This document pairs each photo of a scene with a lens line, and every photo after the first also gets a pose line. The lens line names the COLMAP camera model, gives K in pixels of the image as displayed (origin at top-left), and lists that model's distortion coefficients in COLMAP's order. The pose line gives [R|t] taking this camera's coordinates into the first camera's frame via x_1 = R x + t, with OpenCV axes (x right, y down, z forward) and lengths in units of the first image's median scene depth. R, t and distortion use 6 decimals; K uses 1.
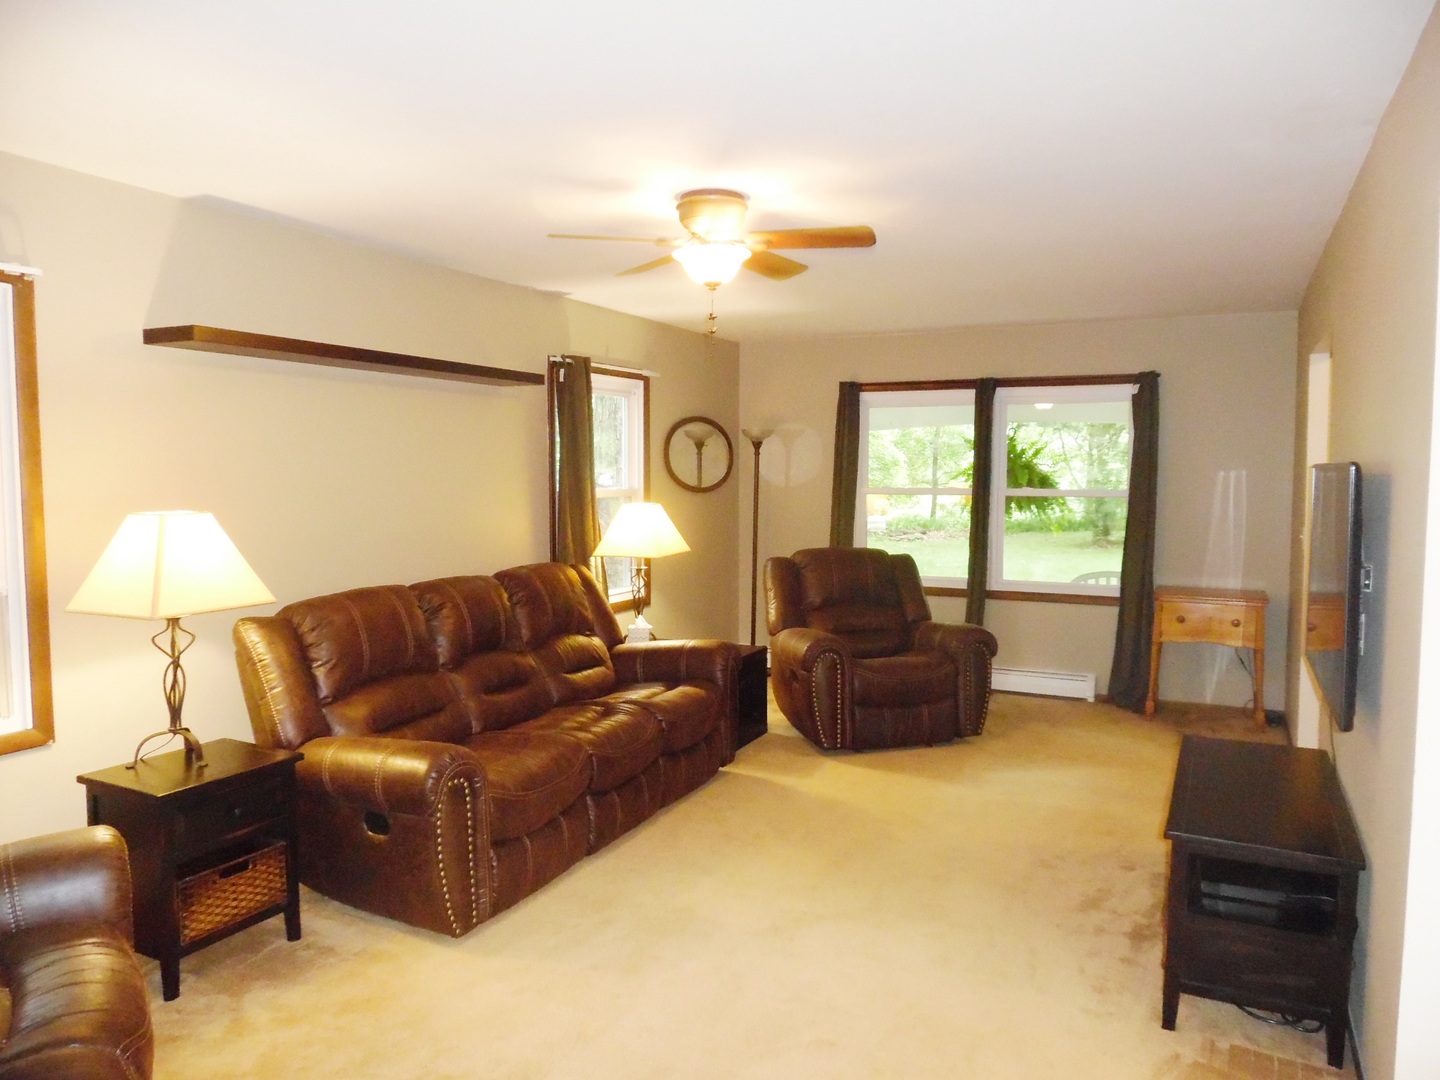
lens RADIAL K [[1009.8, 0, 732.2], [0, 1009.8, 541.9], [0, 0, 1]] dist [-0.044405, 0.001112]
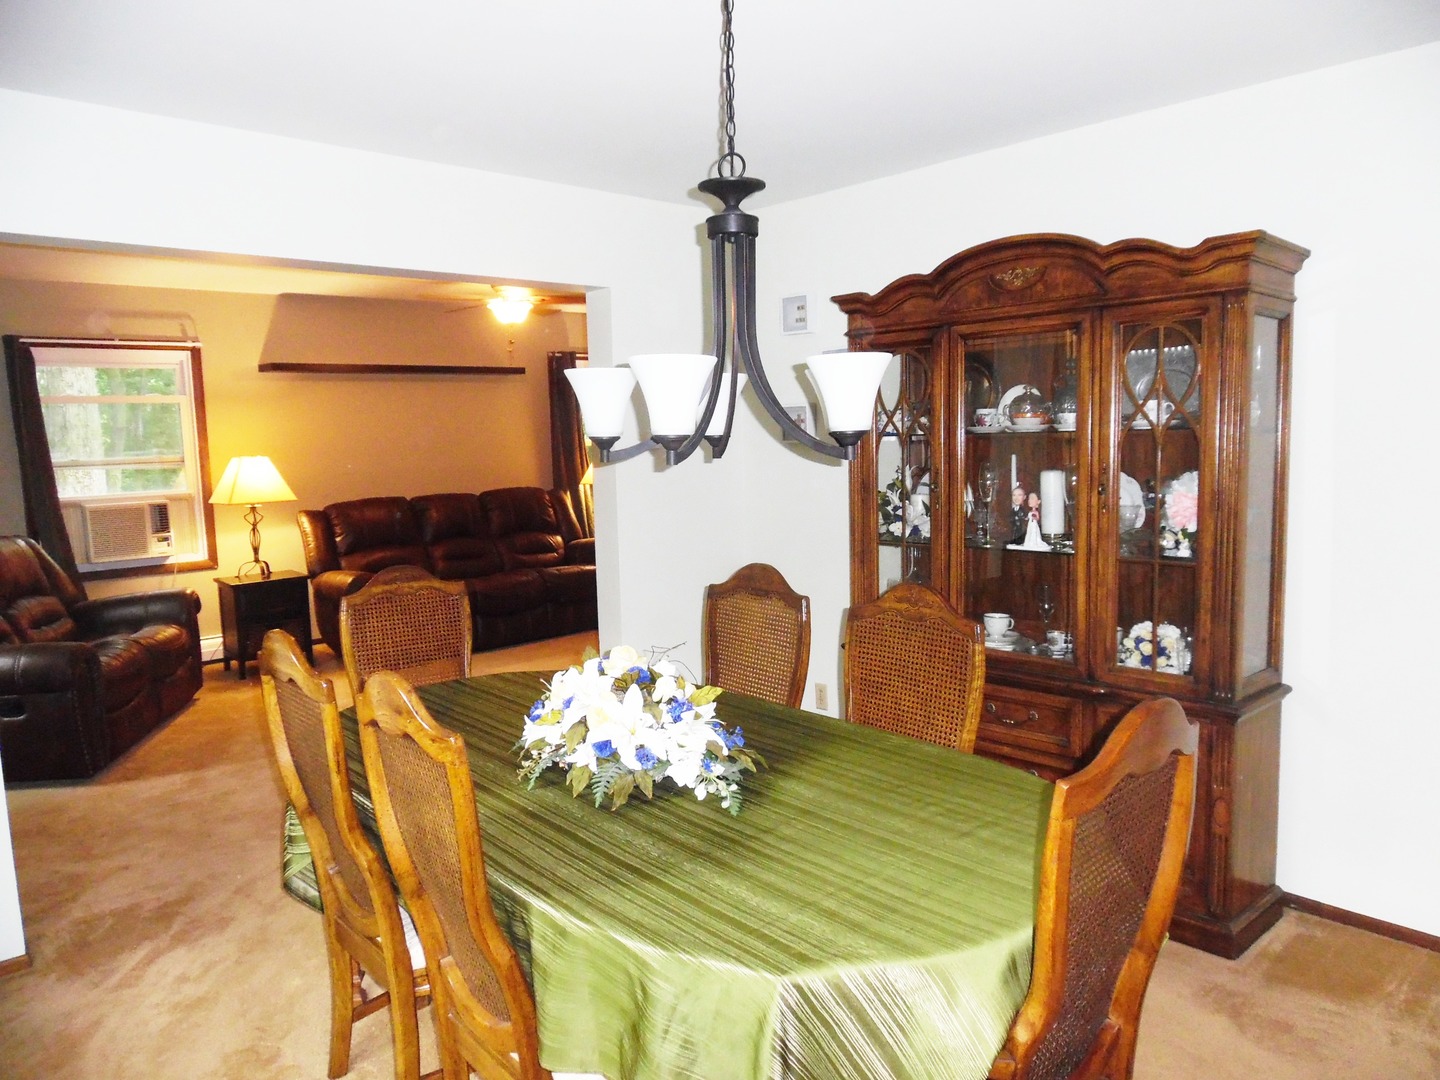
lens RADIAL K [[1009.8, 0, 719.4], [0, 1009.8, 542.4], [0, 0, 1]] dist [-0.044405, 0.001112]
pose [[0.940779, 0.016857, -0.338602, 0.999035], [0.001365, 0.998567, 0.053507, 0.036084], [0.339018, -0.050800, 0.939407, -0.606811]]
